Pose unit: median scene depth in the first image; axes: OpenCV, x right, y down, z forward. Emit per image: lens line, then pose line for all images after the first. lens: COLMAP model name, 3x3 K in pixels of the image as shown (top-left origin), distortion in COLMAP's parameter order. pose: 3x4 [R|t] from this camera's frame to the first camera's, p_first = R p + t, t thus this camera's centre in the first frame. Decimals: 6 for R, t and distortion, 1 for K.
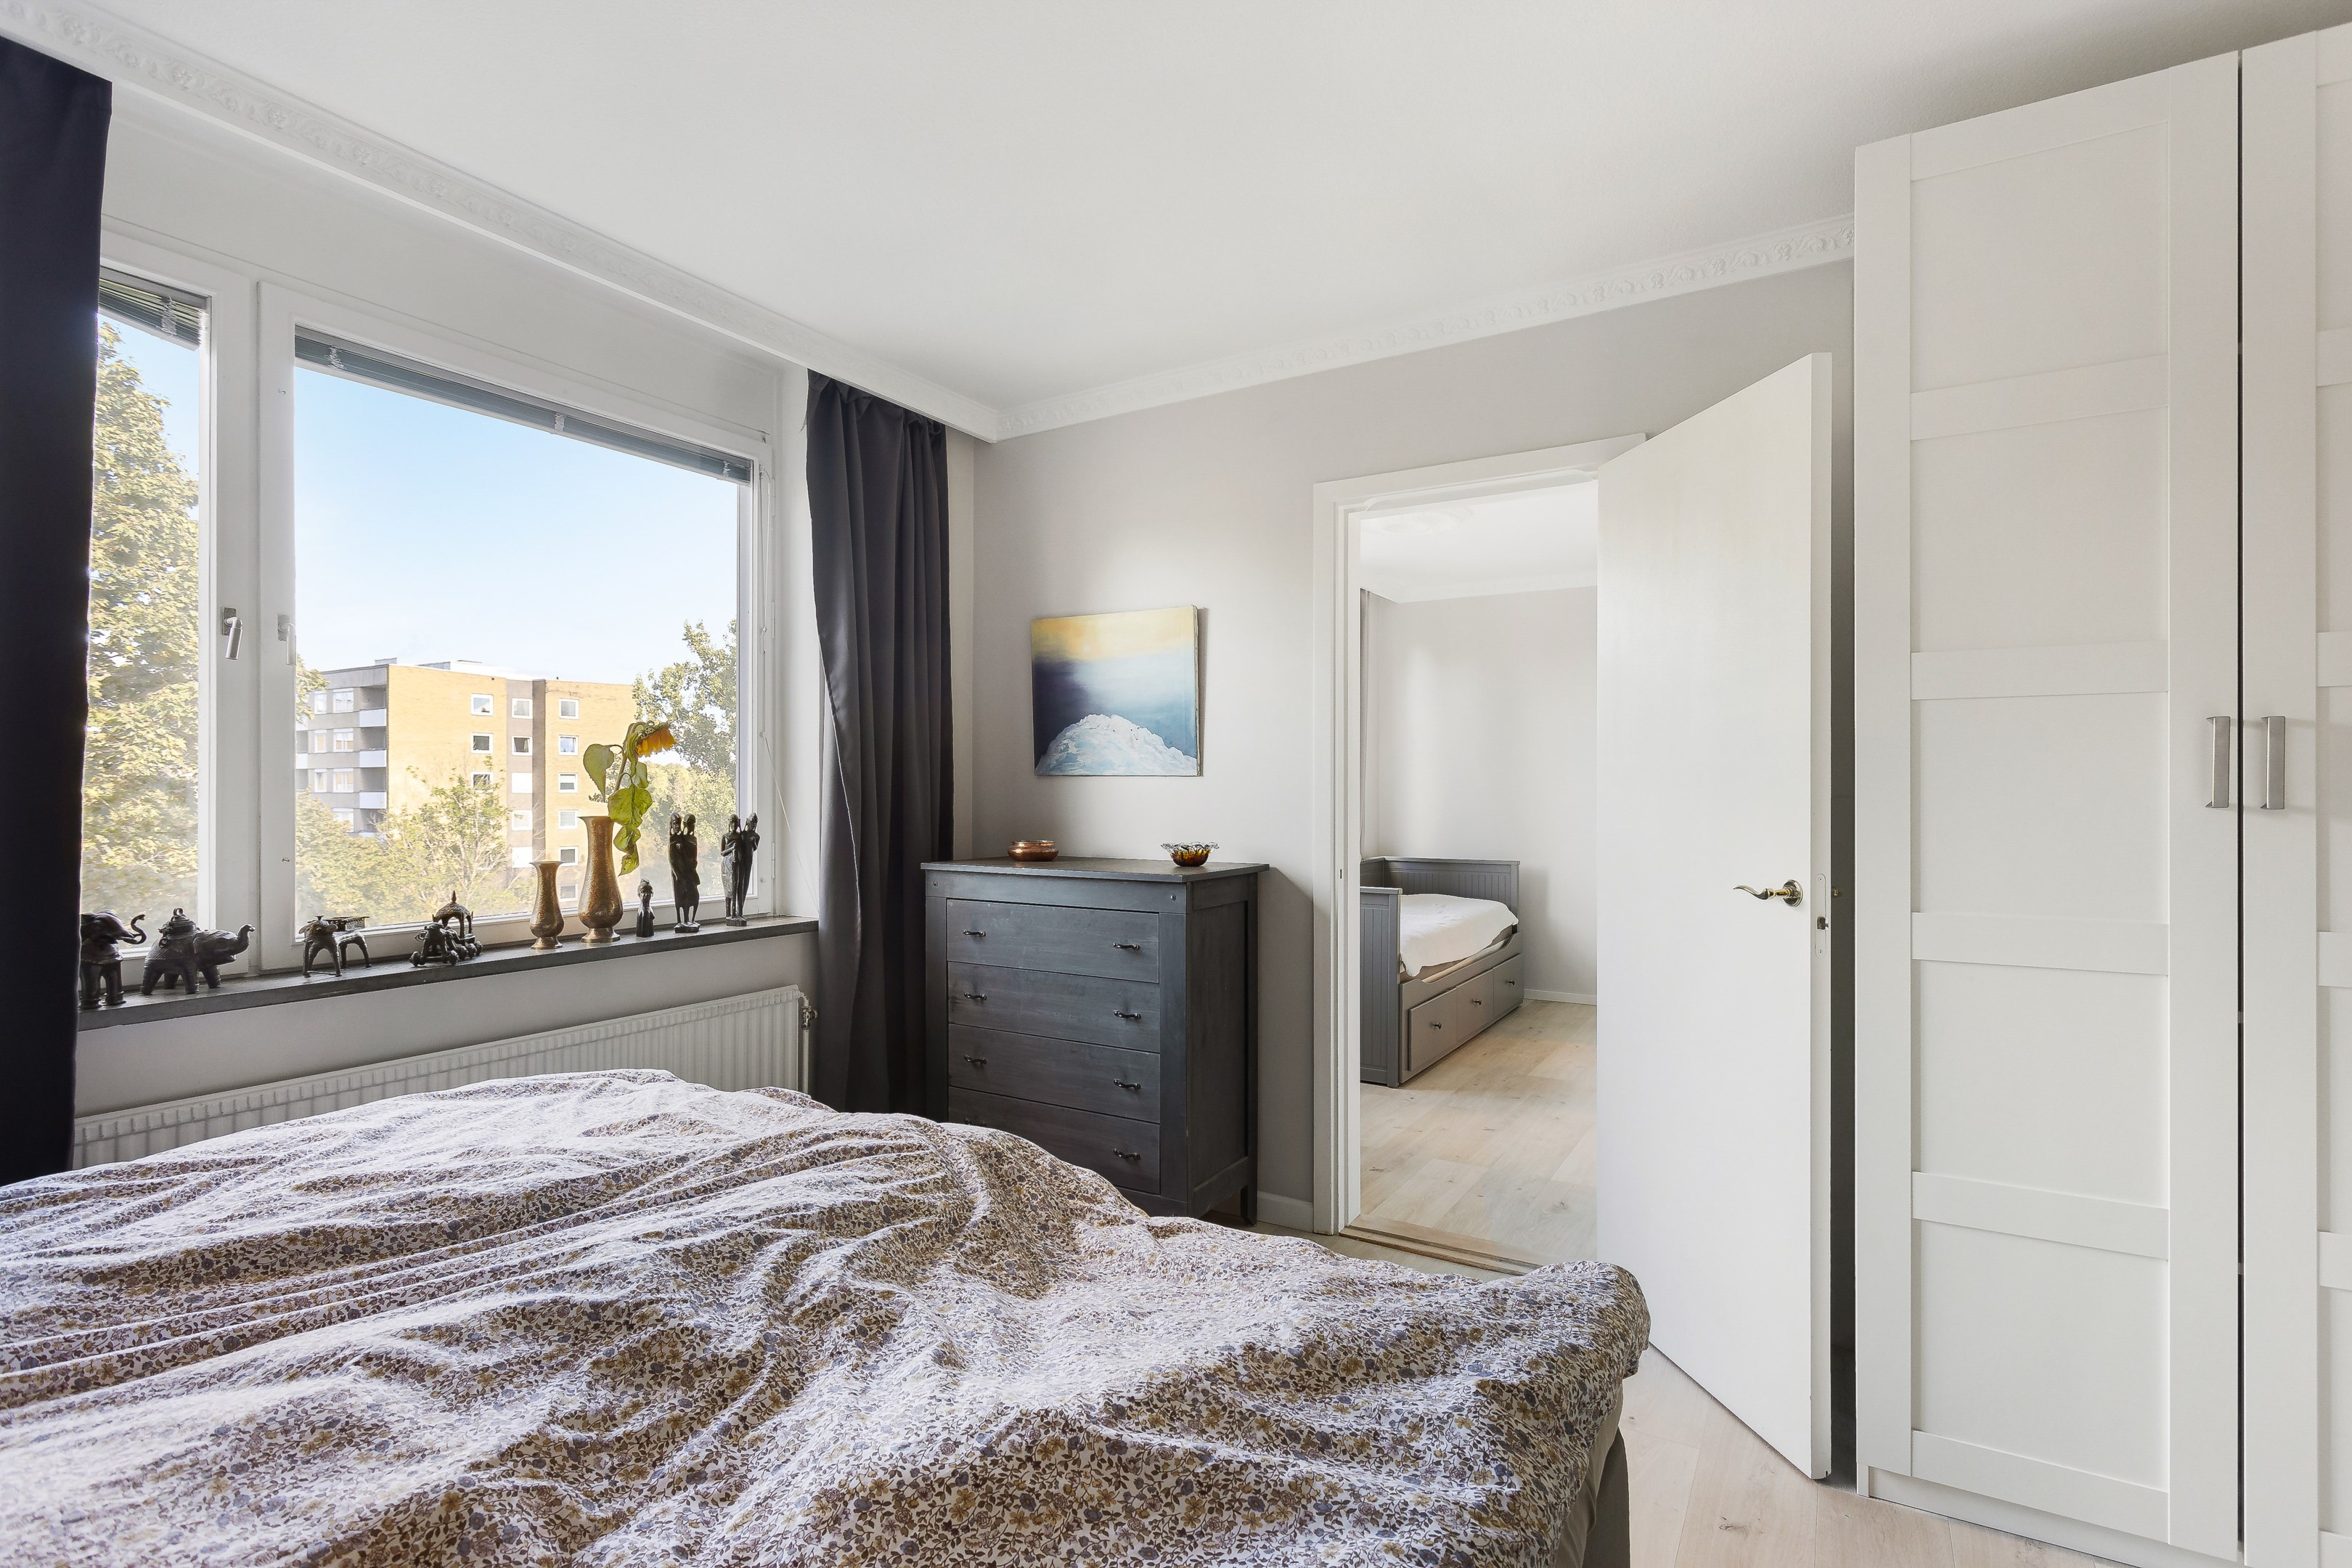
lens RADIAL K [[1141.3, 0, 1173.7], [0, 1141.3, 788.1], [0, 0, 1]] dist [-0.004039, 0.000104]
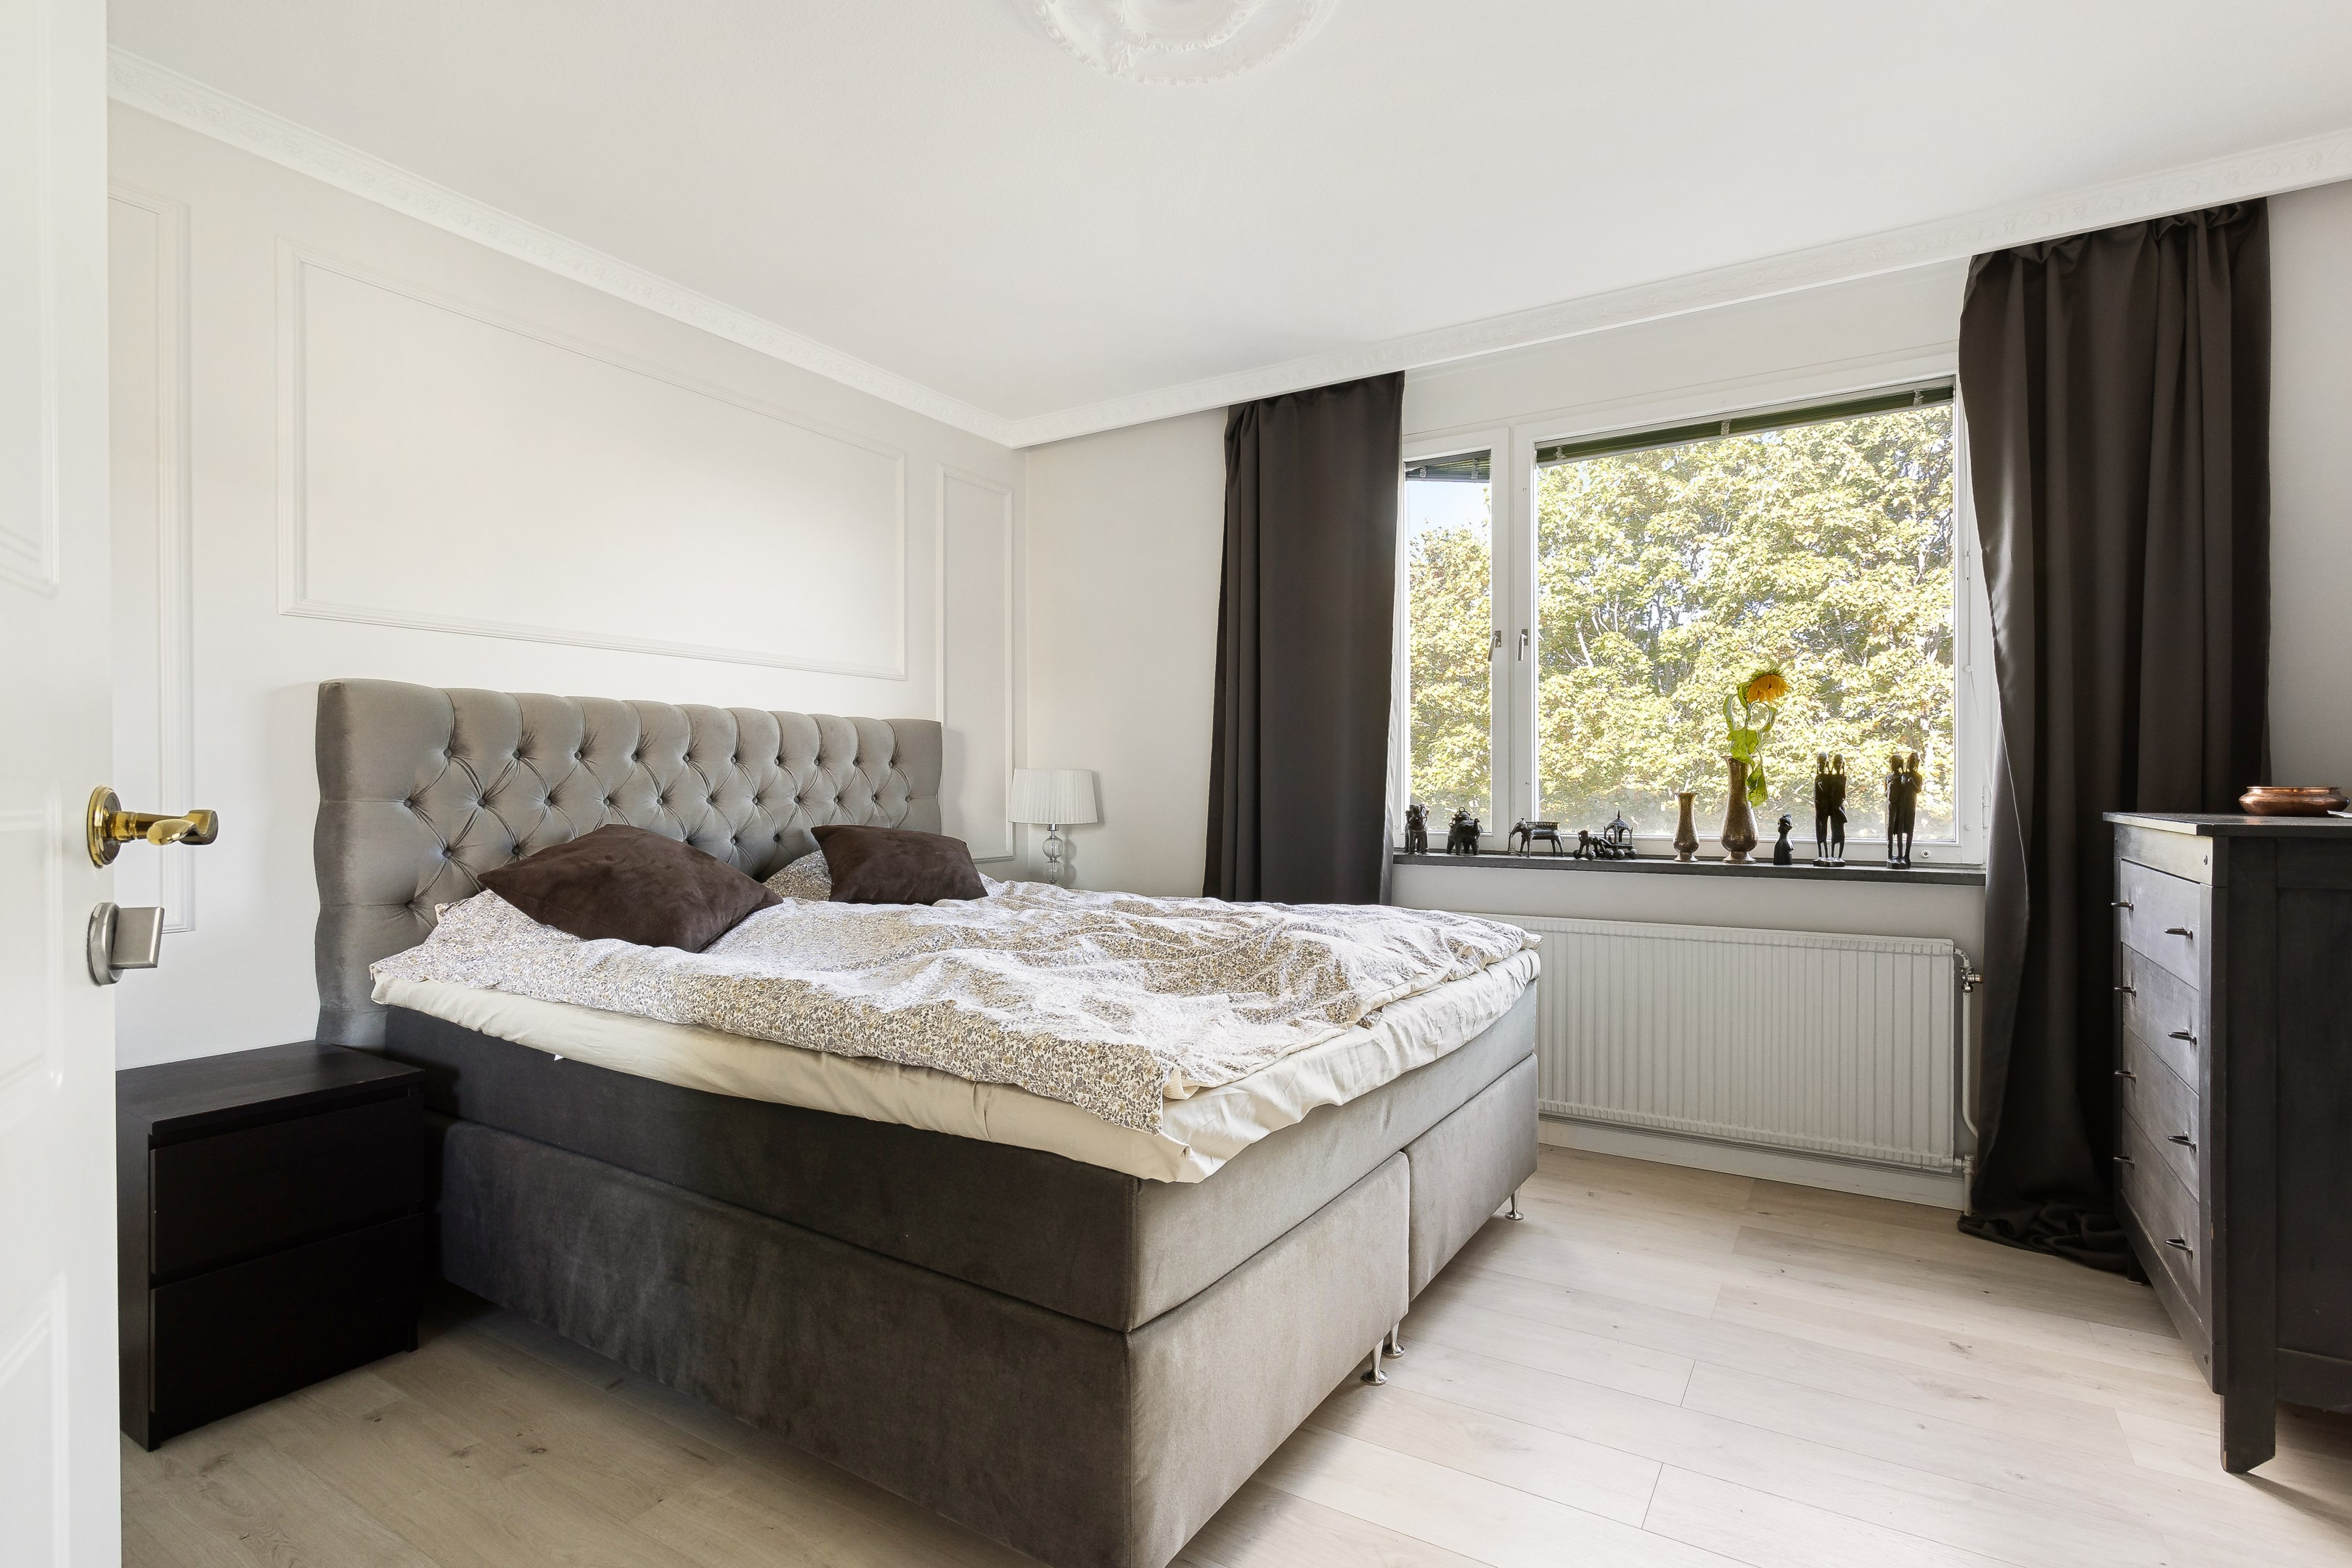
lens RADIAL K [[1141.3, 0, 1175.4], [0, 1141.3, 790.0], [0, 0, 1]] dist [-0.004039, 0.000104]
pose [[-0.019237, 0.003782, -0.999808, 0.626238], [0.012594, 0.999914, 0.003540, 0.042890], [0.999736, -0.012523, -0.019283, 0.418664]]
